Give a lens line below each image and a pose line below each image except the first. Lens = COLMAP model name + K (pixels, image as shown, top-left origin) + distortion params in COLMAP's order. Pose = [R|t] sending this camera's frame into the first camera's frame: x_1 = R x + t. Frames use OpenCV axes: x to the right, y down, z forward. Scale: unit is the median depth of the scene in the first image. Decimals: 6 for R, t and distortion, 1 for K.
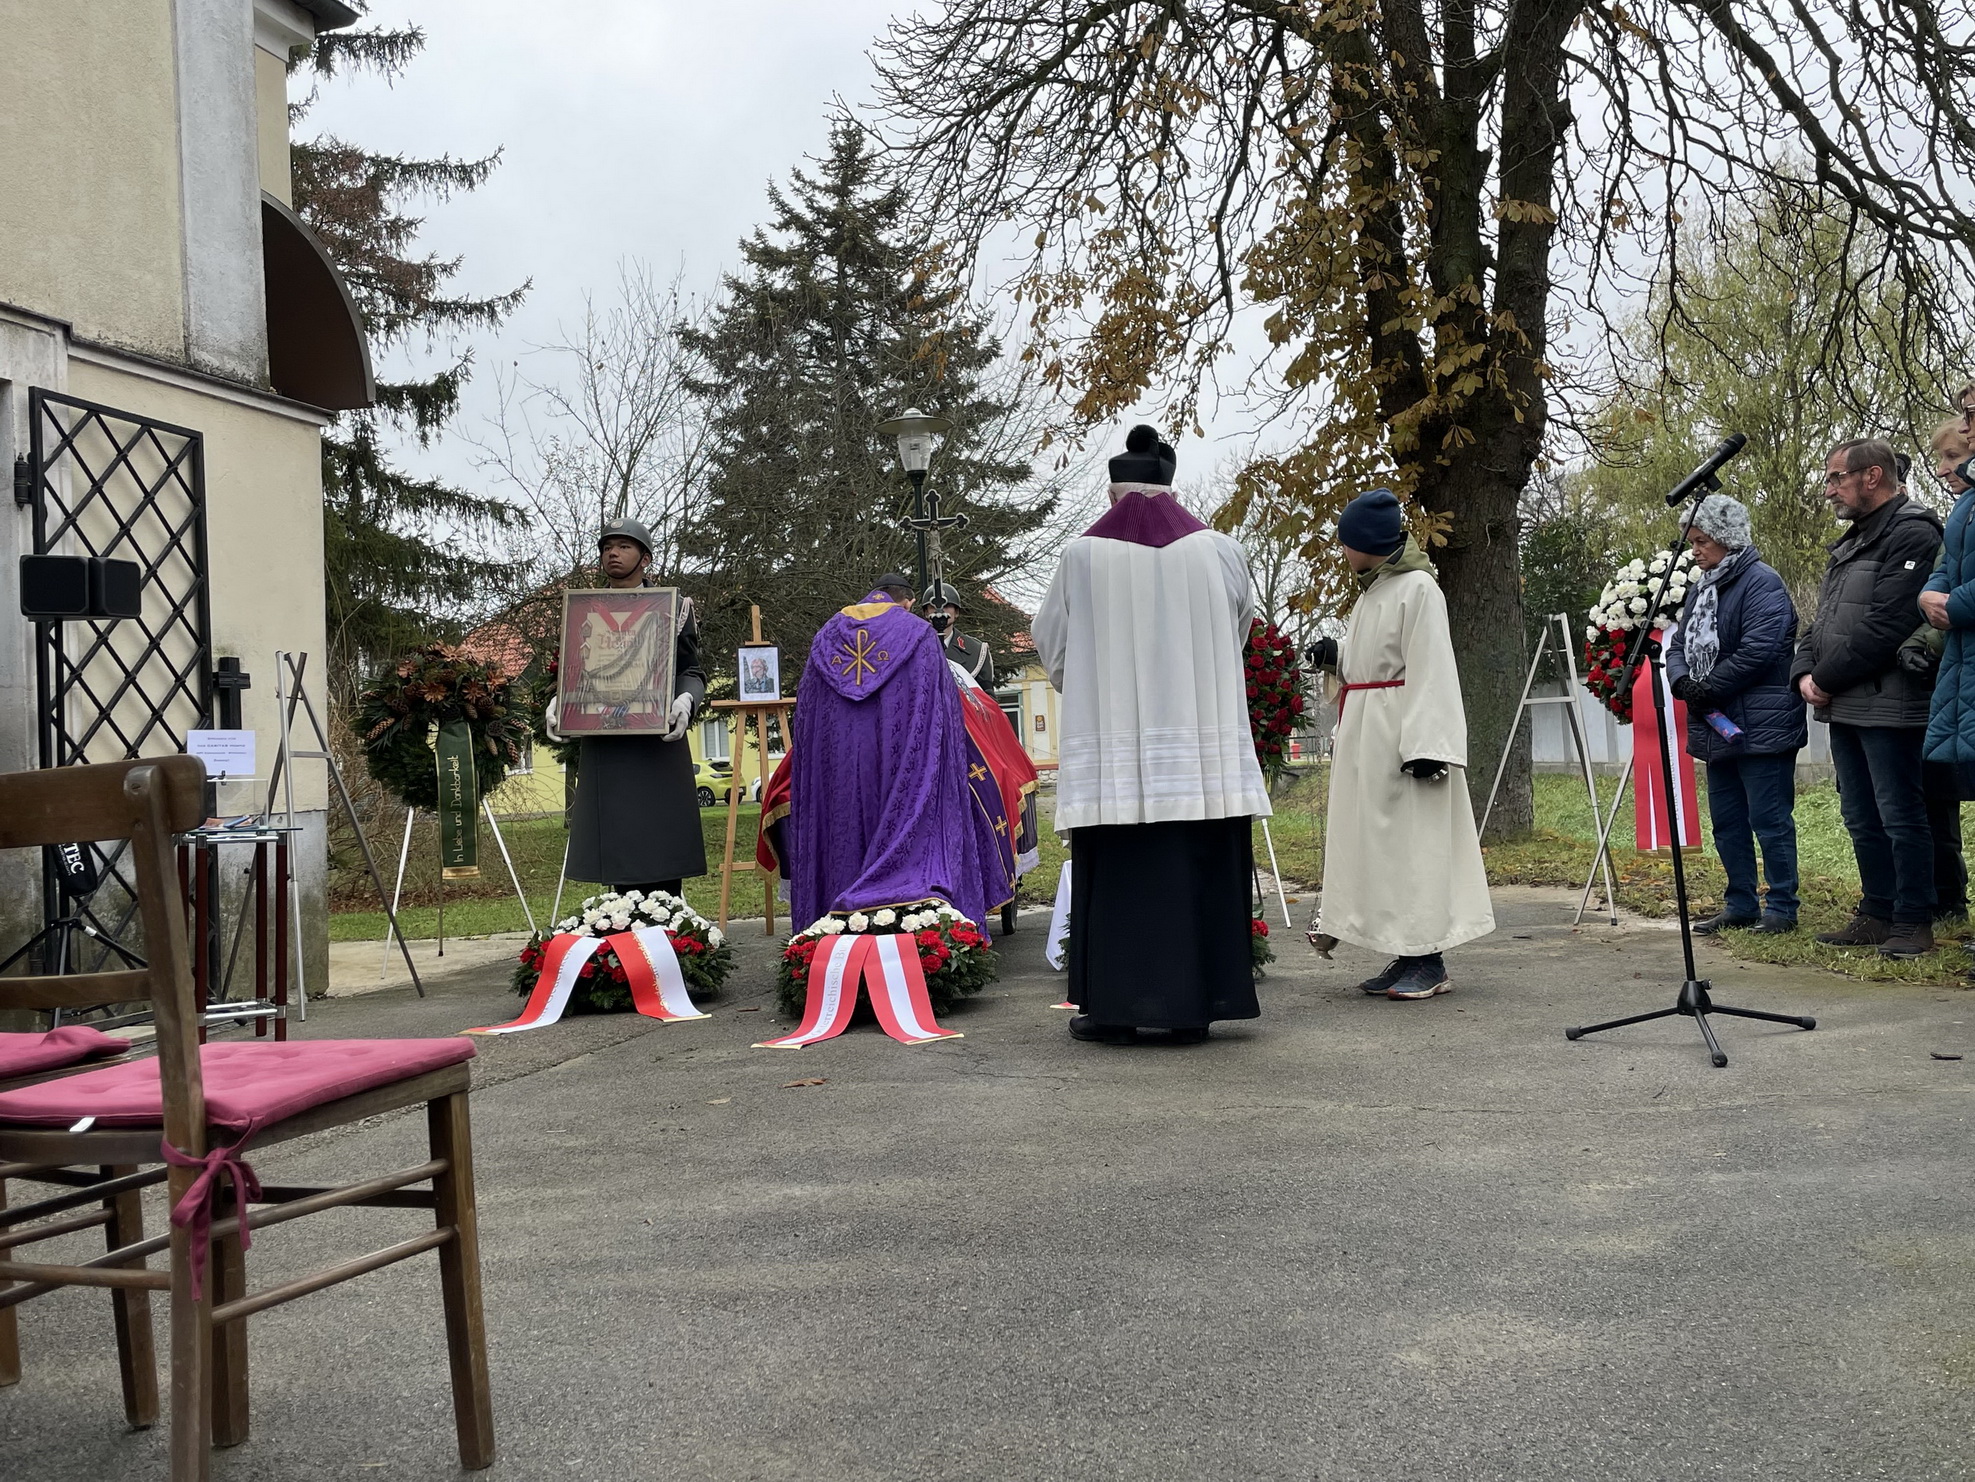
lens RADIAL K [[1761.1, 0, 995.0], [0, 1761.1, 736.8], [0, 0, 1]] dist [0.106043, -0.146552]
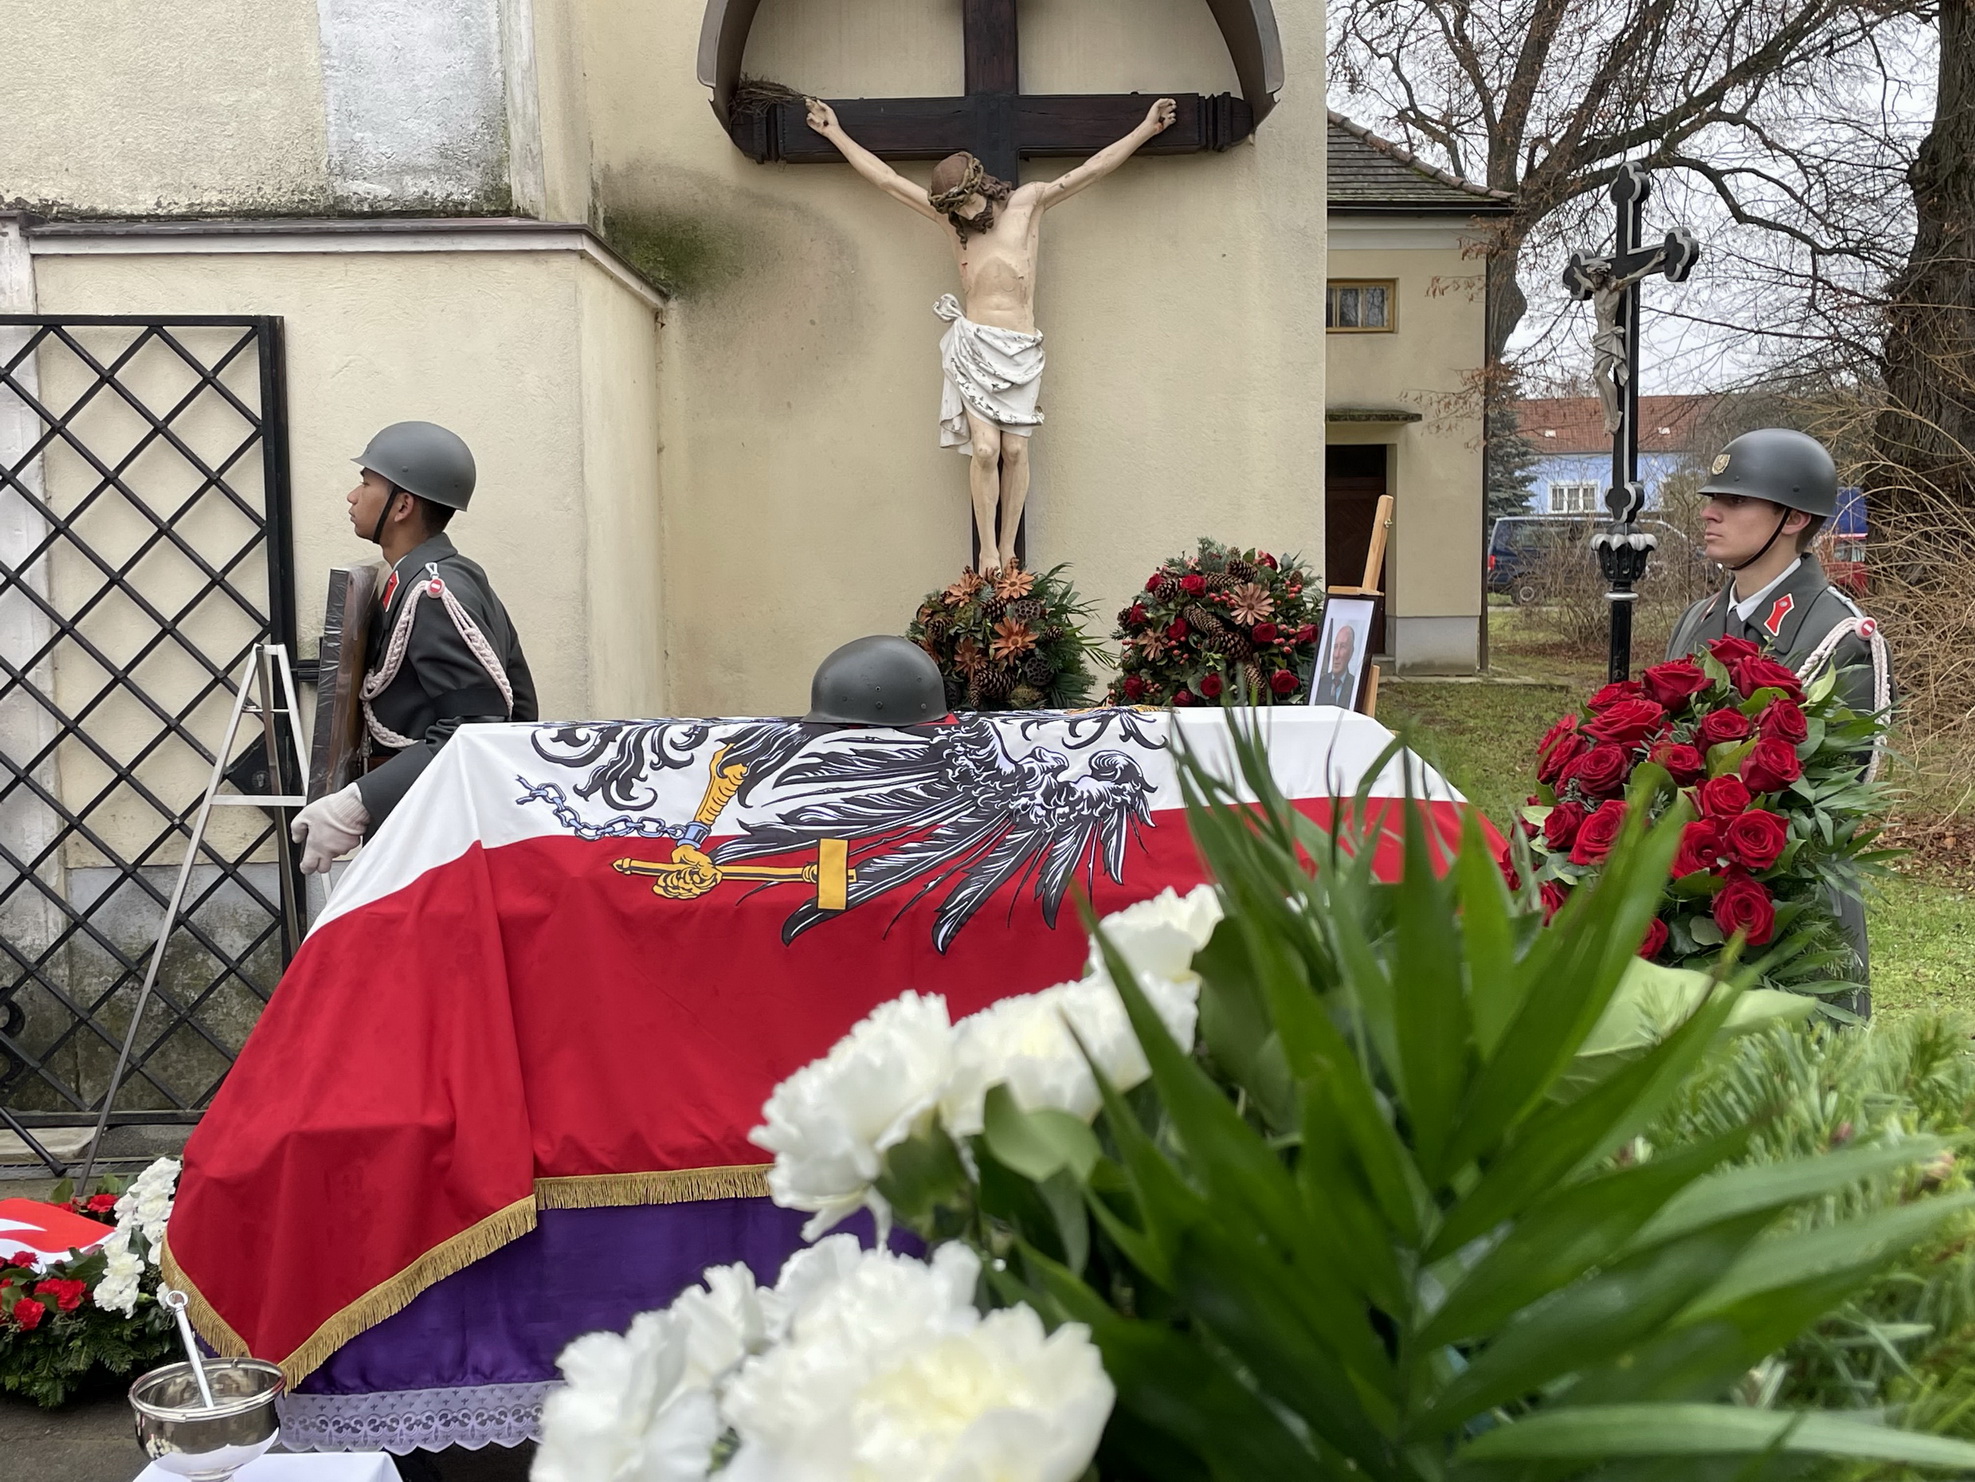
lens RADIAL K [[2340.4, 0, 987.5], [0, 2340.4, 741.0], [0, 0, 1]] dist [0.095735, 0.000915]
pose [[0.268988, 0.136480, -0.953425, 0.431581], [0.015280, 0.989180, 0.145909, -0.109029], [0.963022, -0.053816, 0.263992, 0.817103]]
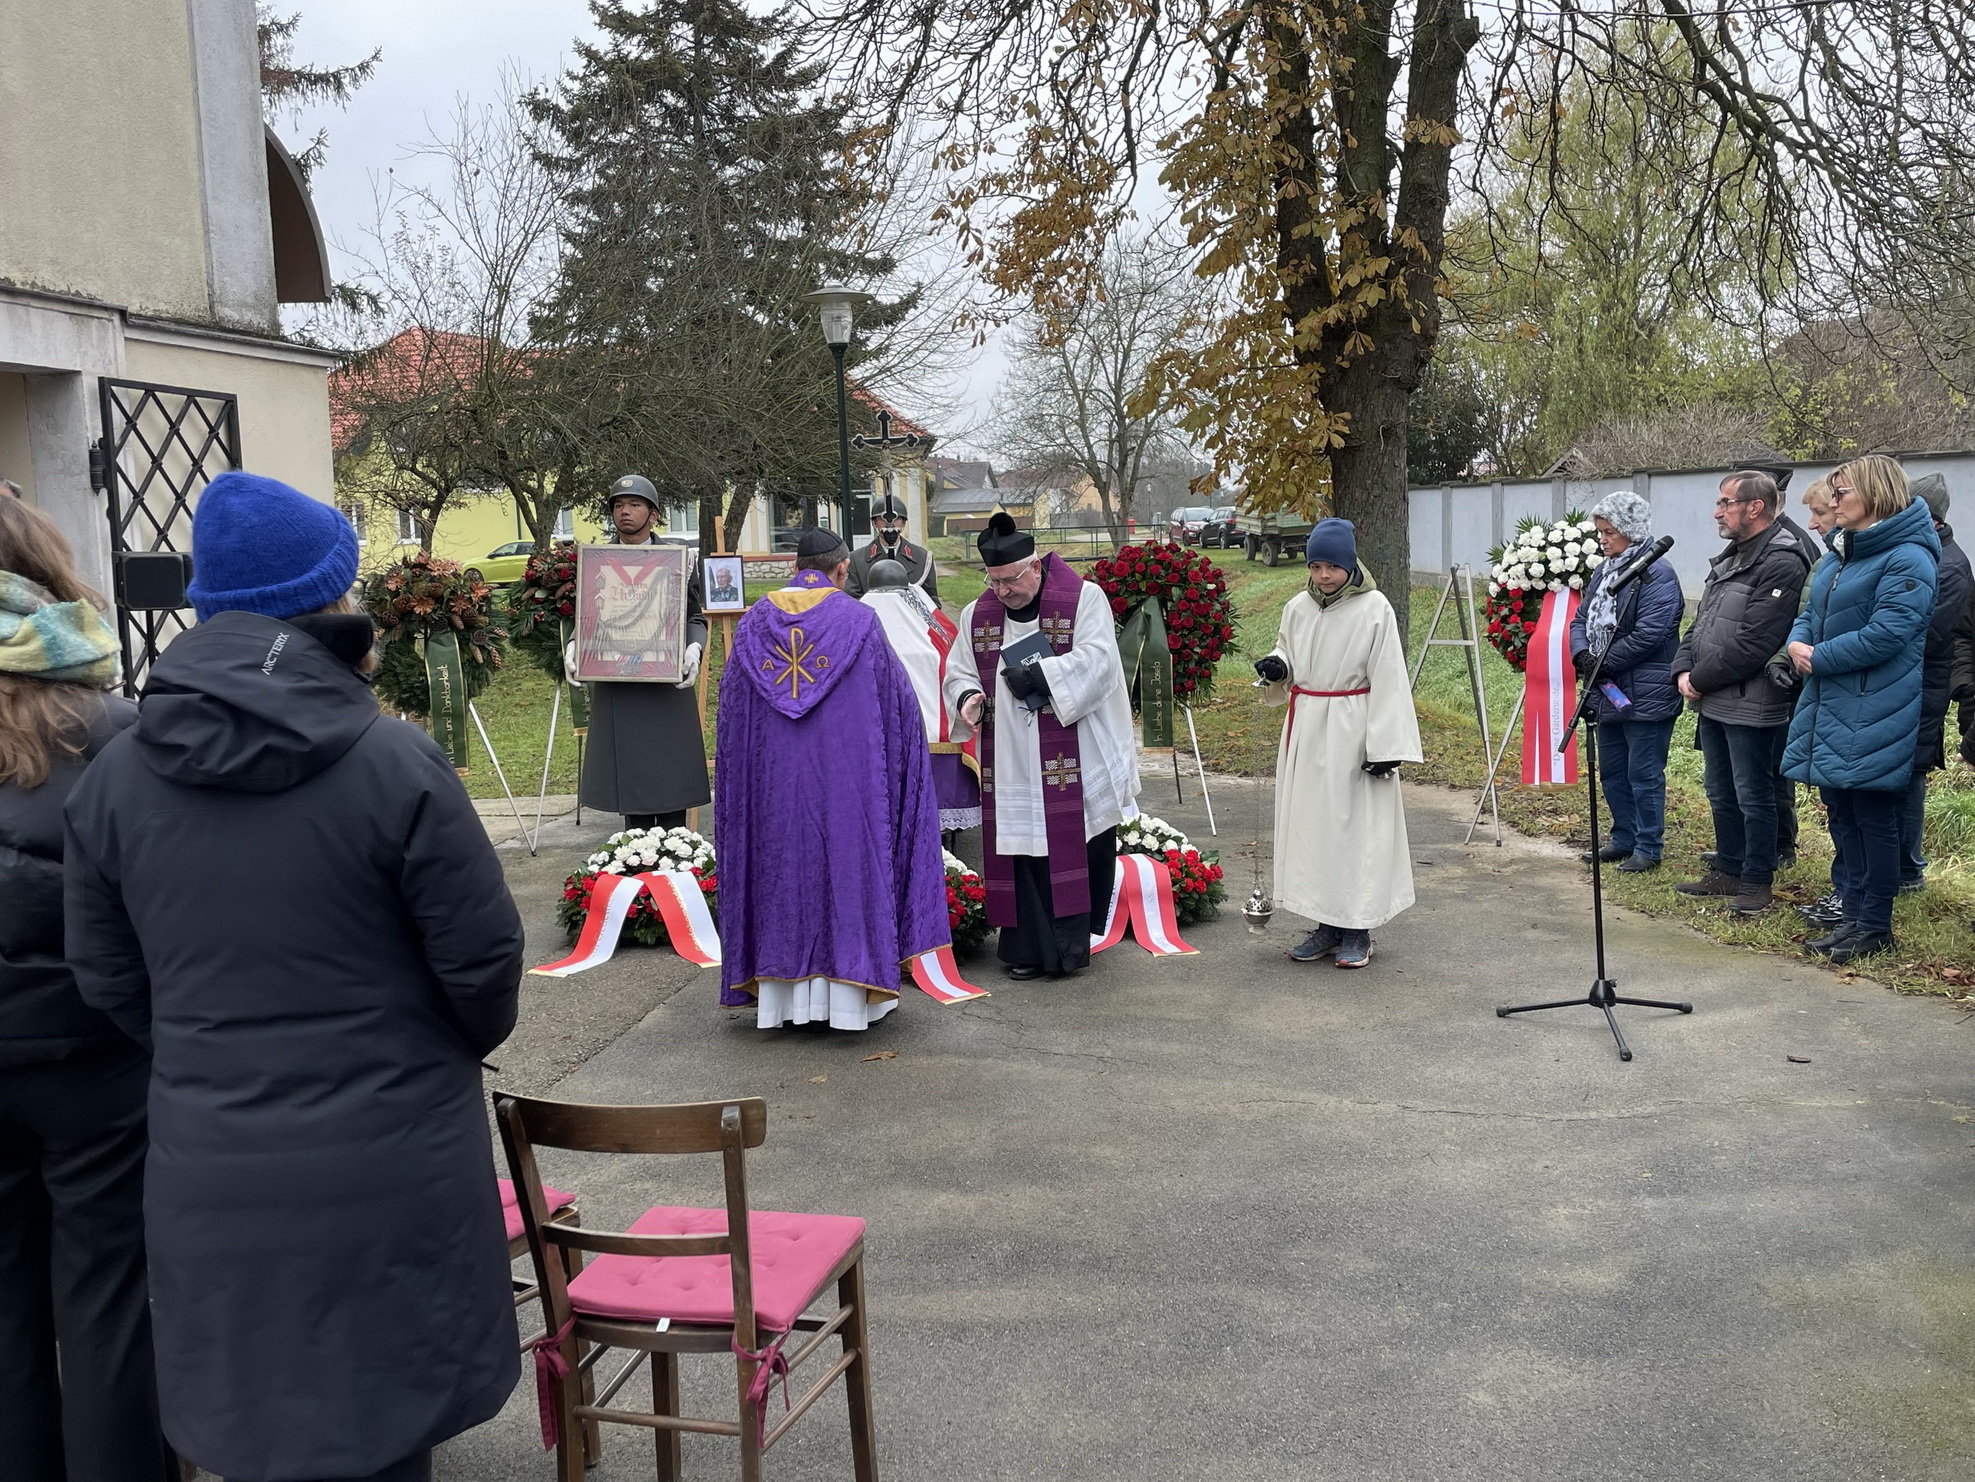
lens RADIAL K [[1757.2, 0, 987.5], [0, 1757.2, 741.0], [0, 0, 1]] dist [0.103942, -0.150426]
pose [[0.995521, 0.007861, 0.094216, -0.079175], [-0.020830, 0.990286, 0.137473, -0.096449], [-0.092220, -0.138820, 0.986014, -0.083338]]
